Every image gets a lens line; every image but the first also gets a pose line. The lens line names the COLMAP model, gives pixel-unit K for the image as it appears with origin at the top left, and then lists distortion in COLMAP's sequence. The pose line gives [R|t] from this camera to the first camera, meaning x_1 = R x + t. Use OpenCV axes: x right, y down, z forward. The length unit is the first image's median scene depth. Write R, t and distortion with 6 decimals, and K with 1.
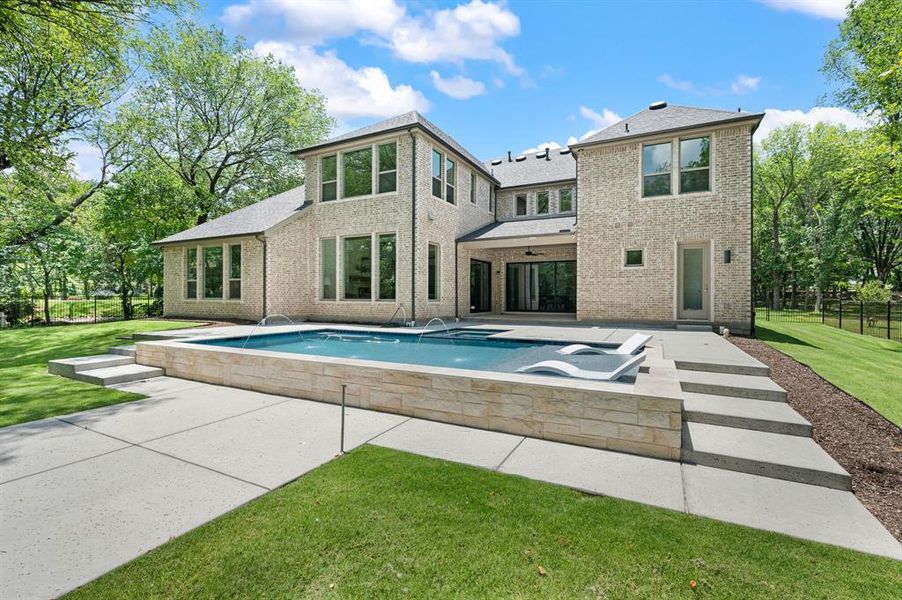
lens RADIAL K [[398.1, 0, 451.0], [0, 398.1, 300.0], [0, 0, 1]] dist [-0.001020, 0.000154]
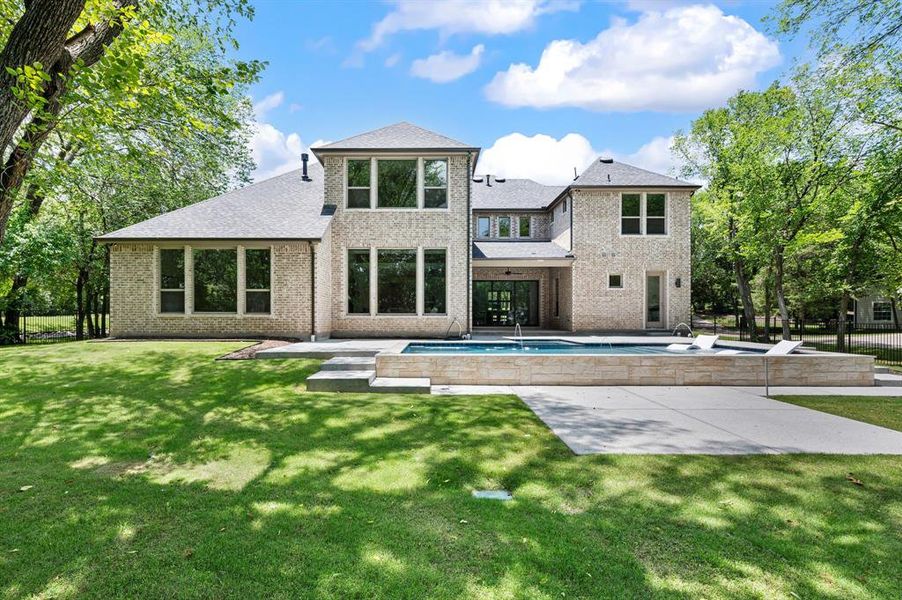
lens RADIAL K [[445.2, 0, 426.7], [0, 445.2, 322.2], [0, 0, 1]] dist [-0.002357, -0.000343]
pose [[0.893991, -0.007430, 0.448024, -0.681279], [0.004555, 0.999962, 0.007496, 0.011747], [-0.448062, -0.004660, 0.893990, -0.005290]]
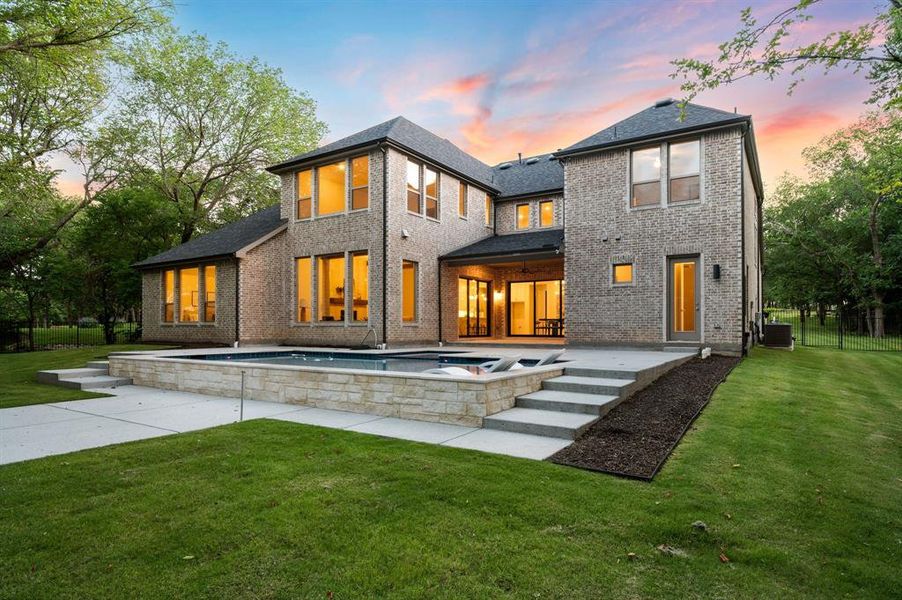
lens RADIAL K [[508.7, 0, 449.6], [0, 508.7, 326.3], [0, 0, 1]] dist [-0.001973, -0.000053]
pose [[0.995089, -0.003031, -0.098943, 0.170539], [0.002060, 0.999949, -0.009910, 0.022726], [0.098967, 0.009657, 0.995044, -0.184742]]
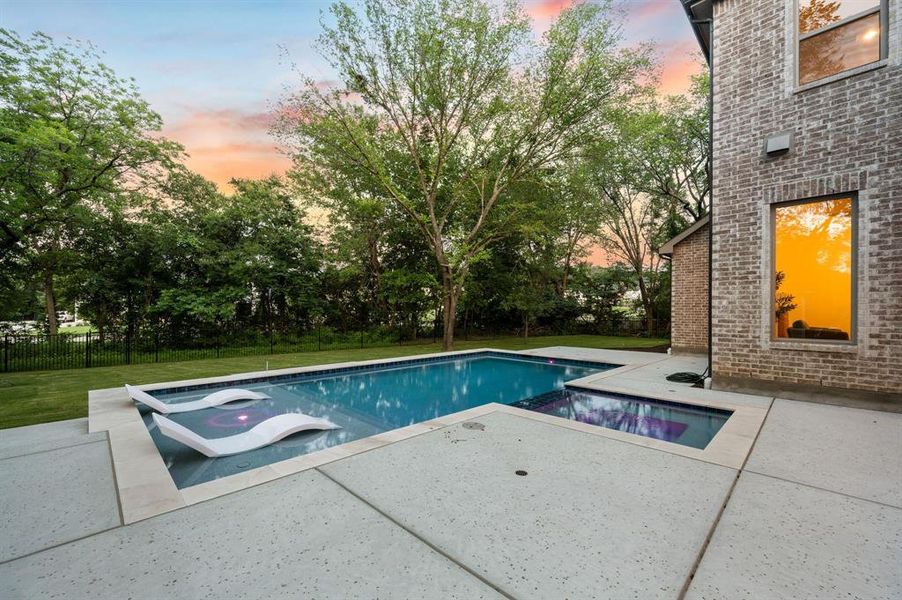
lens RADIAL K [[364.2, 0, 448.1], [0, 364.2, 312.4], [0, 0, 1]] dist [0.002082, 0.000299]
pose [[-0.306796, -0.003084, -0.951770, 0.428033], [-0.008529, 0.999964, -0.000490, -0.025476], [0.951737, 0.007968, -0.306811, 0.777298]]
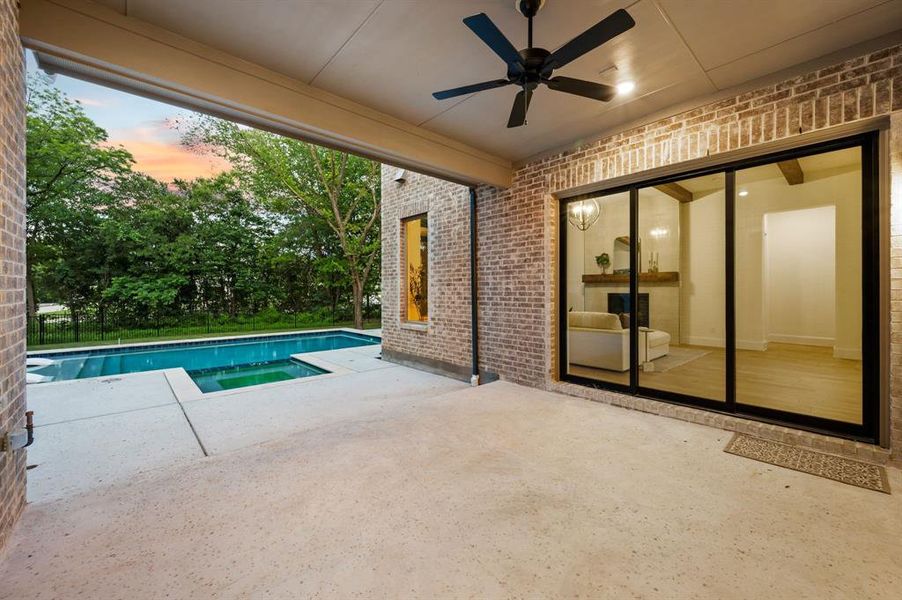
lens RADIAL K [[359.6, 0, 449.2], [0, 359.6, 289.8], [0, 0, 1]] dist [-0.003988, -0.000024]
pose [[-0.349015, -0.007638, -0.937086, 0.404123], [-0.002729, 0.999971, -0.007134, -0.041158], [0.937113, 0.000068, -0.349026, 1.235204]]
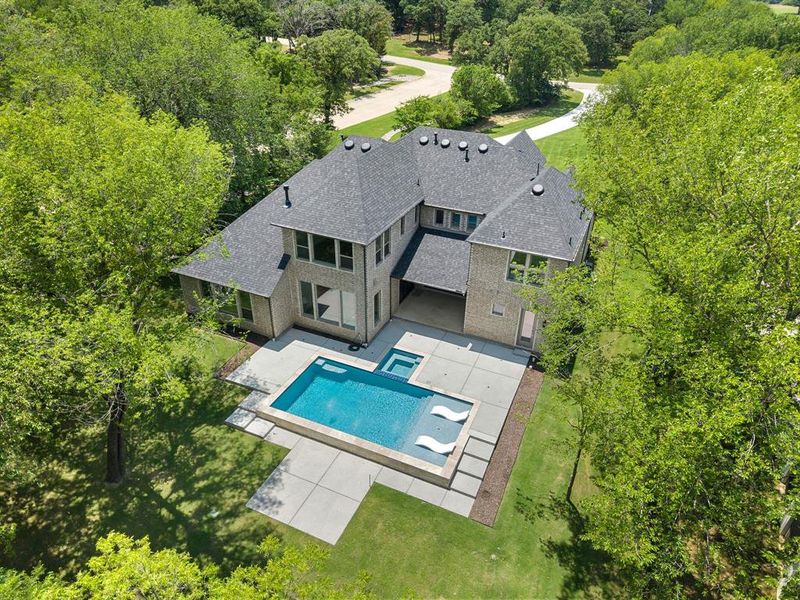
lens RADIAL K [[519.4, 0, 400.0], [0, 519.4, 300.0], [0, 0, 1]] dist [0.046237, 0.000126]
pose [[0.998506, -0.016113, 0.052205, -0.059915], [-0.012634, 0.861527, 0.507555, -1.171584], [-0.053154, -0.507456, 0.860037, -0.787206]]
